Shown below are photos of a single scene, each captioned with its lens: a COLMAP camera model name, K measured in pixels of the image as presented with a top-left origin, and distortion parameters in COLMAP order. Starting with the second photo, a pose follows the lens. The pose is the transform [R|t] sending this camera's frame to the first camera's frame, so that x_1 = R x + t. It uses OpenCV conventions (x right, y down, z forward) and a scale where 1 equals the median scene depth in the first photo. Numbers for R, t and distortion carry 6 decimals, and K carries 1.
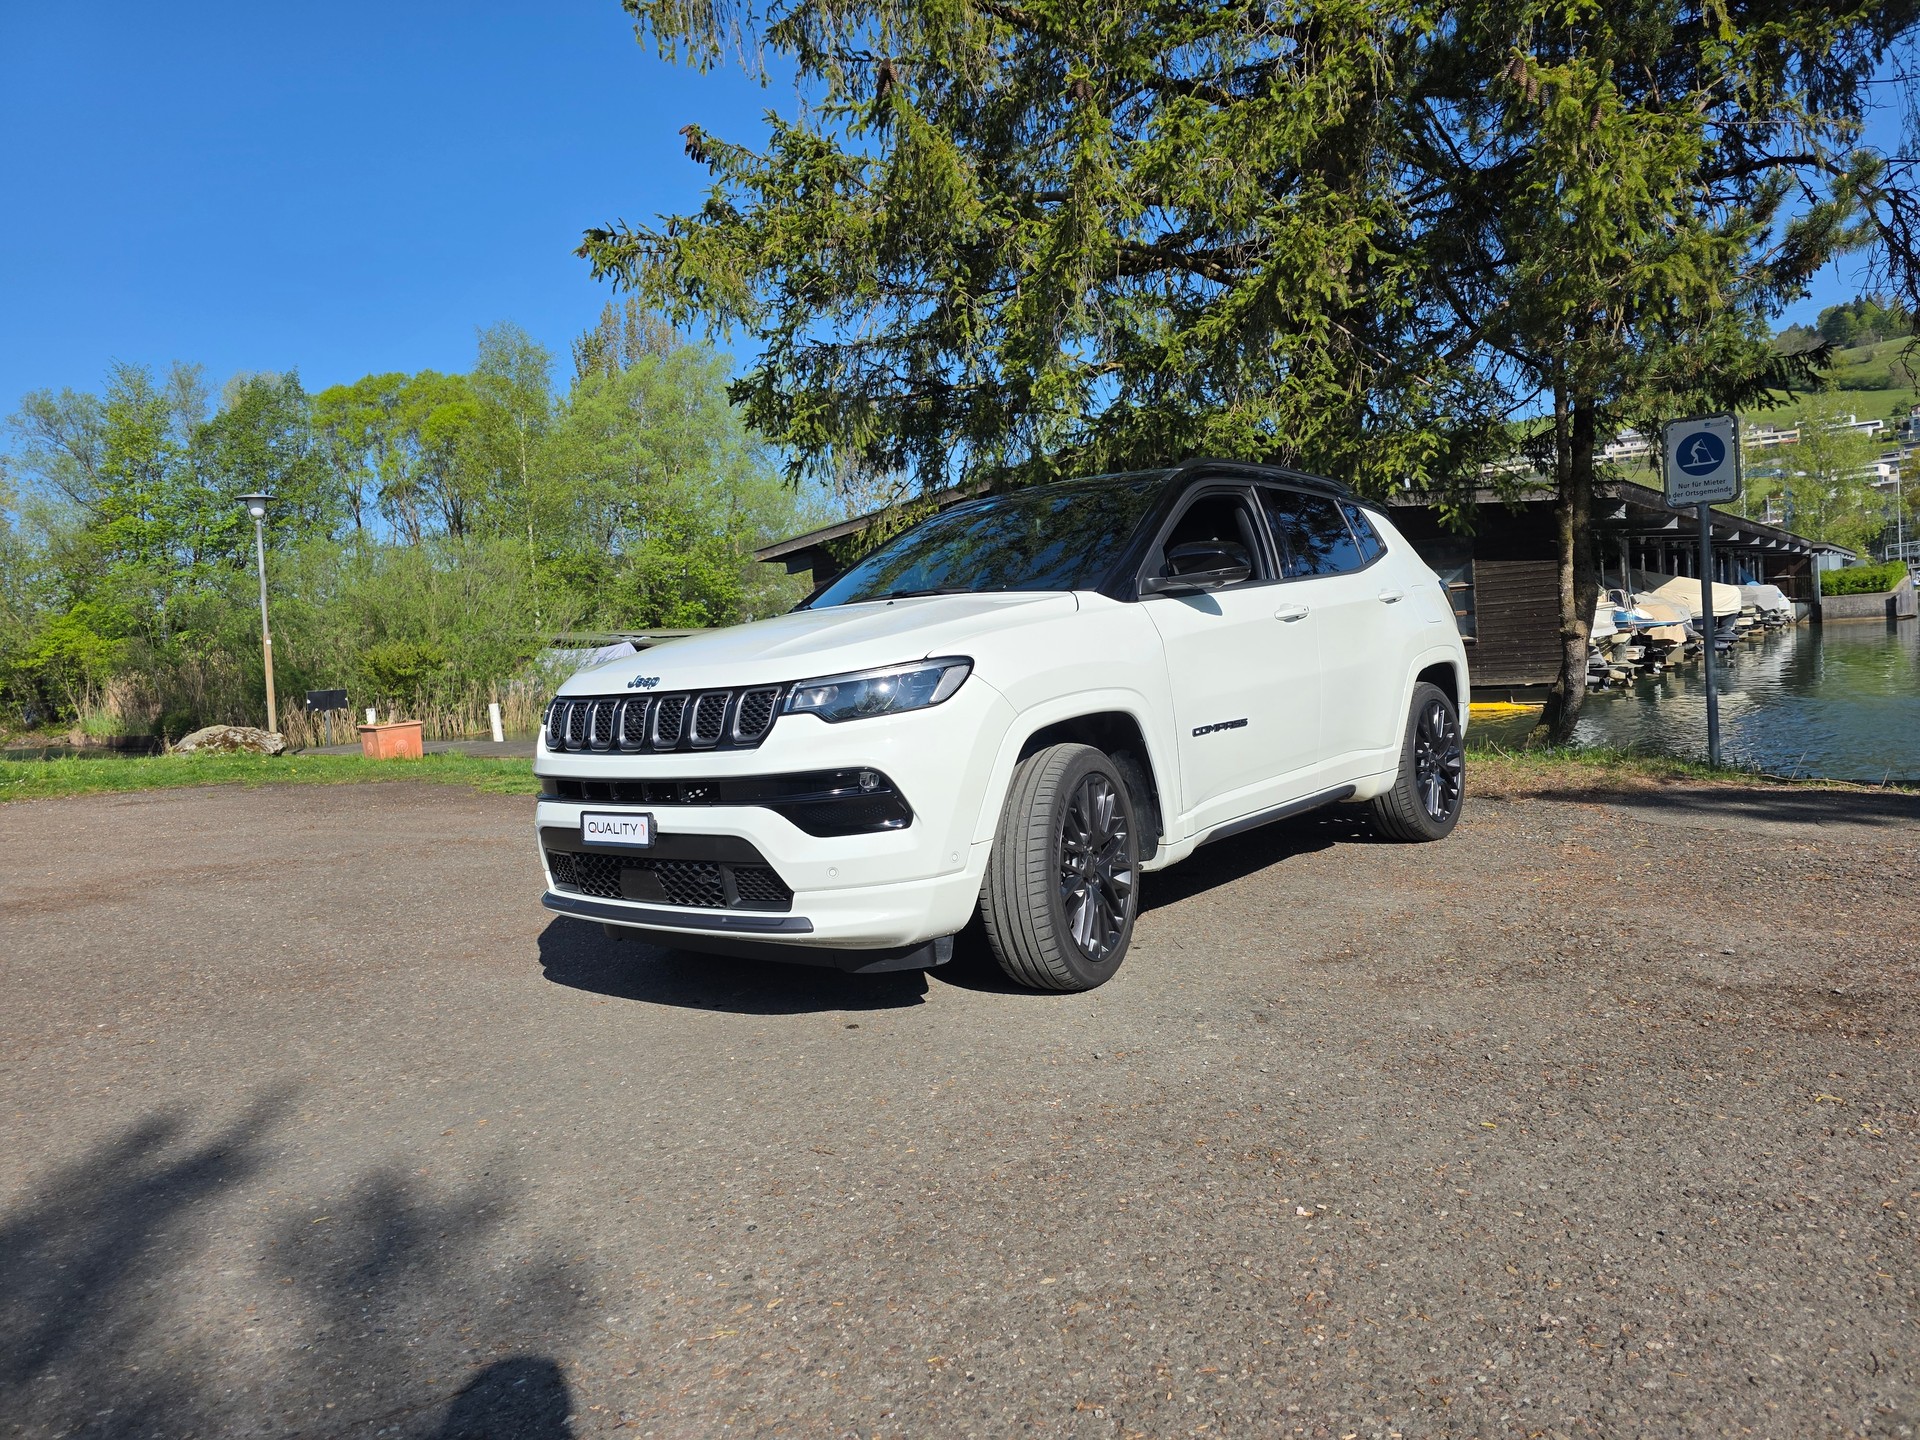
lens RADIAL K [[1281.3, 0, 964.7], [0, 1281.3, 719.2], [0, 0, 1]] dist [0.070646, -0.066265]
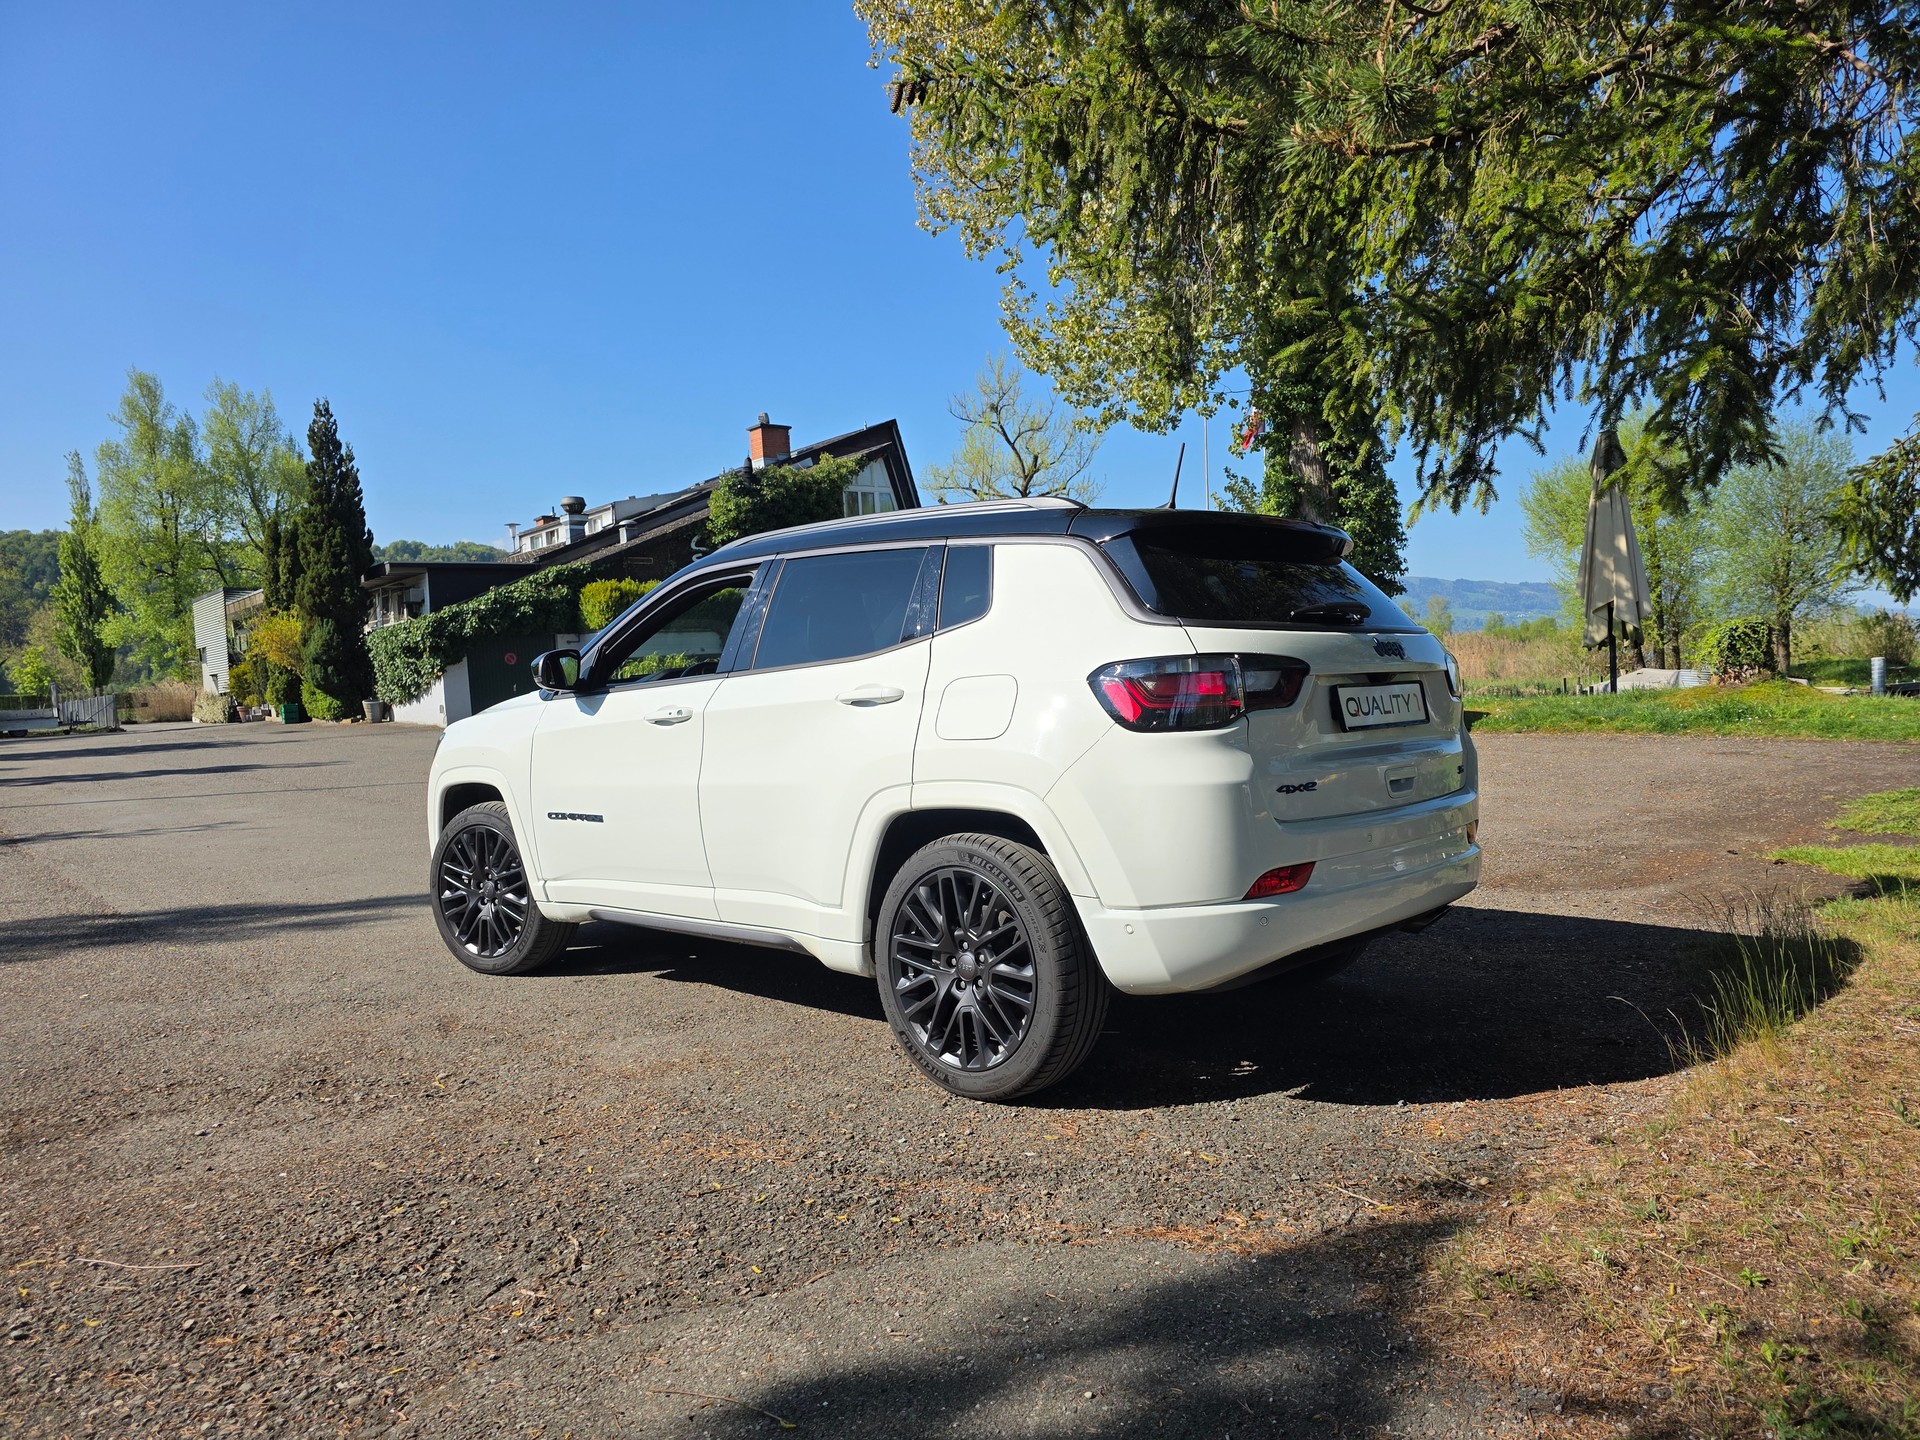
lens RADIAL K [[1273.2, 0, 963.7], [0, 1273.2, 736.4], [0, 0, 1]] dist [0.088189, -0.104774]
pose [[-0.034465, 0.115483, -0.992711, 0.653597], [-0.011142, 0.993195, 0.115927, -0.099771], [0.999344, 0.015056, -0.032943, 0.703367]]
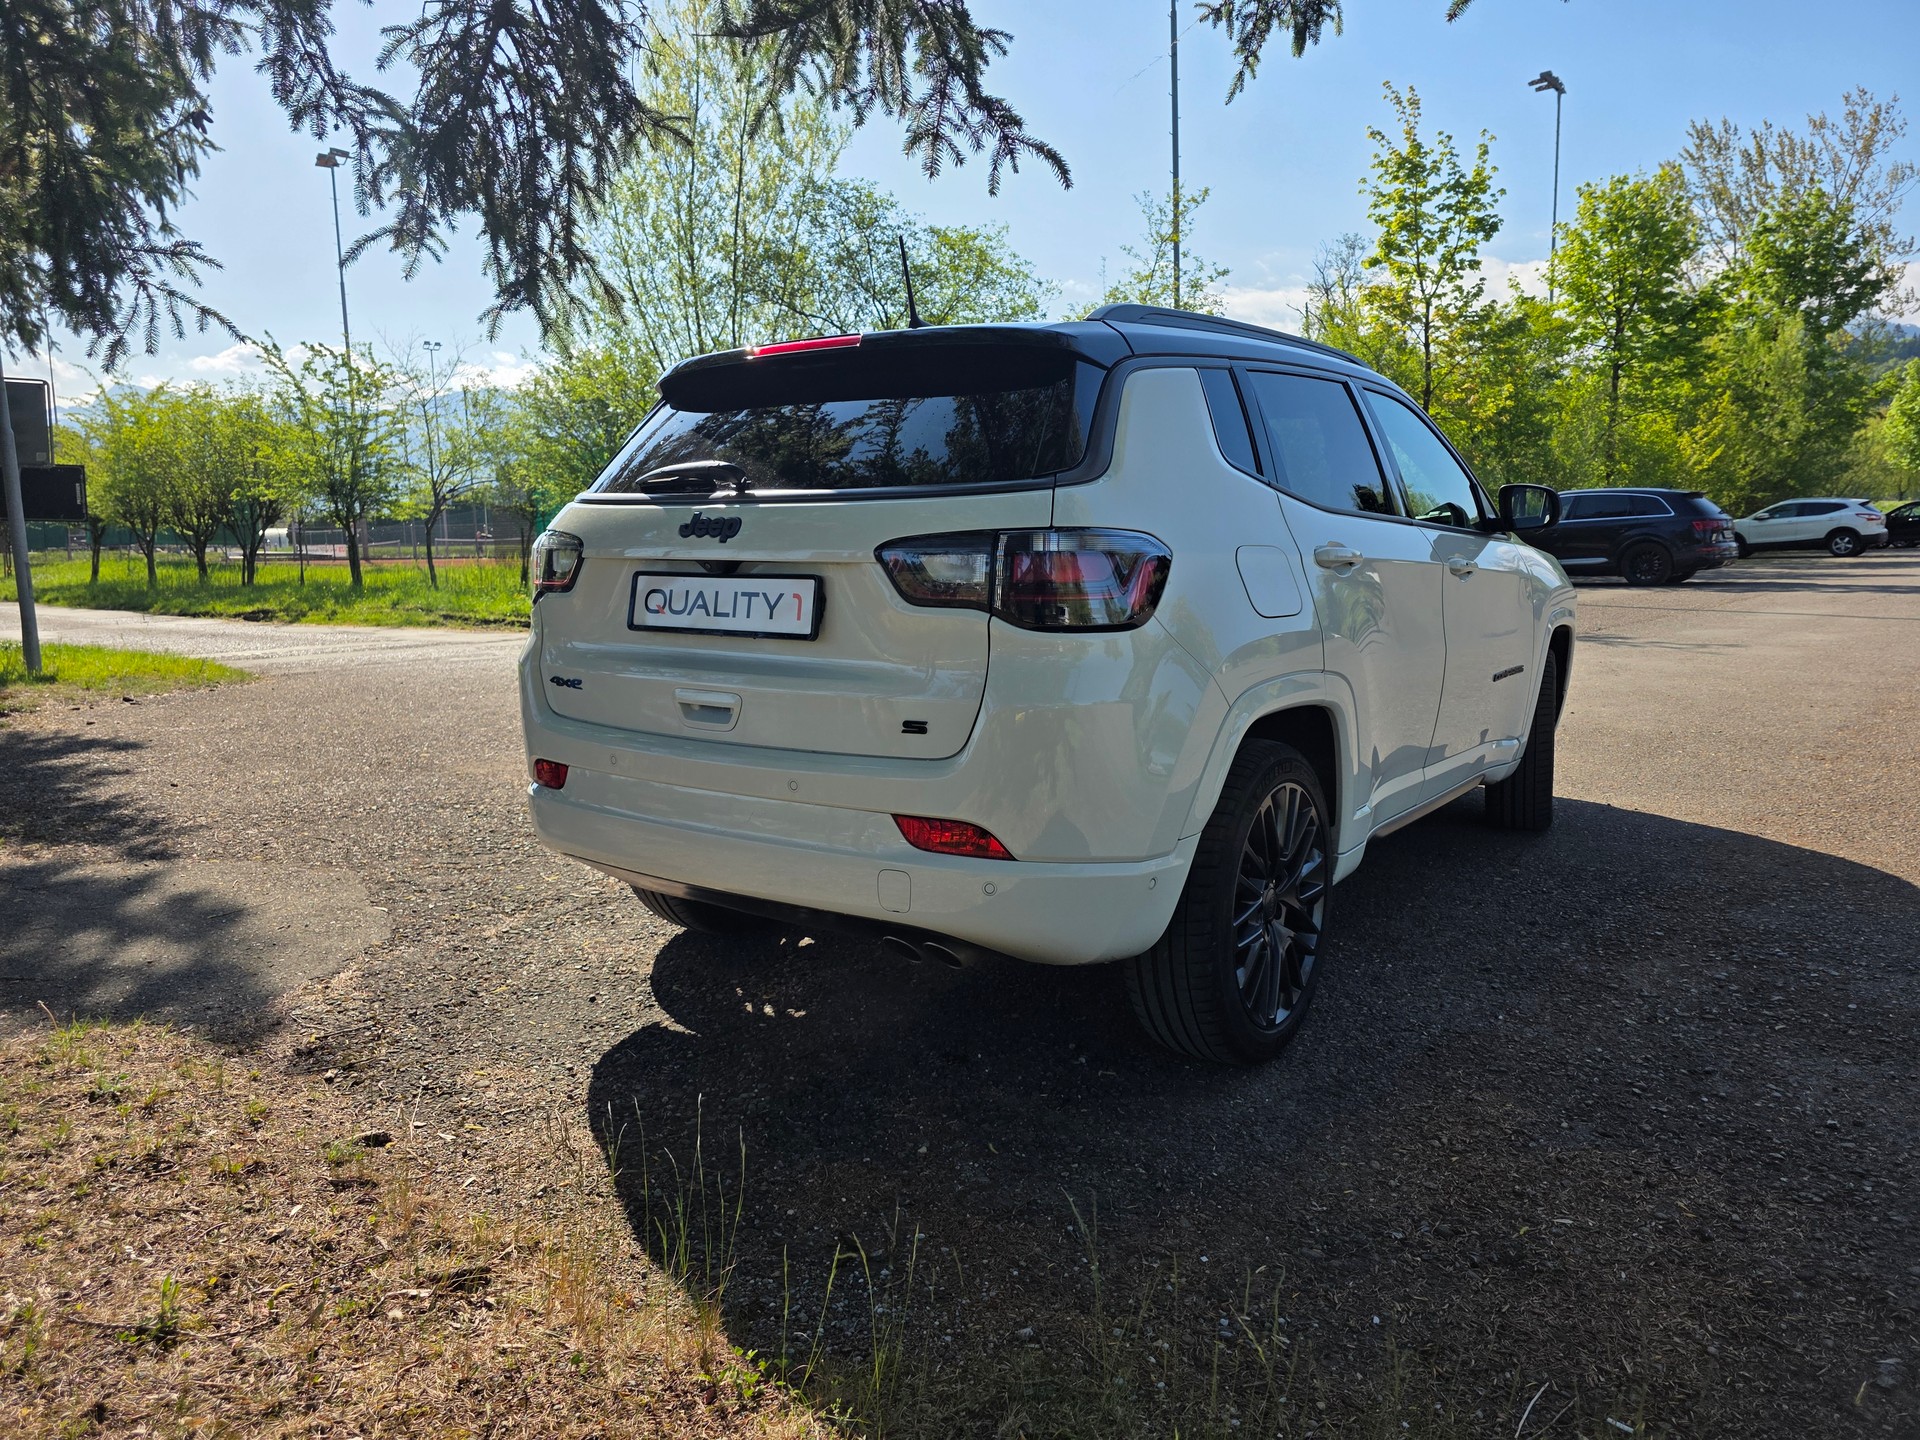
lens RADIAL K [[1271.2, 0, 961.1], [0, 1271.2, 736.1], [0, 0, 1]] dist [0.060672, -0.051054]
pose [[-0.991630, 0.097737, -0.084370, 0.196932], [0.077899, 0.973999, 0.212739, -0.092593], [0.102969, 0.204386, -0.973460, 1.143266]]
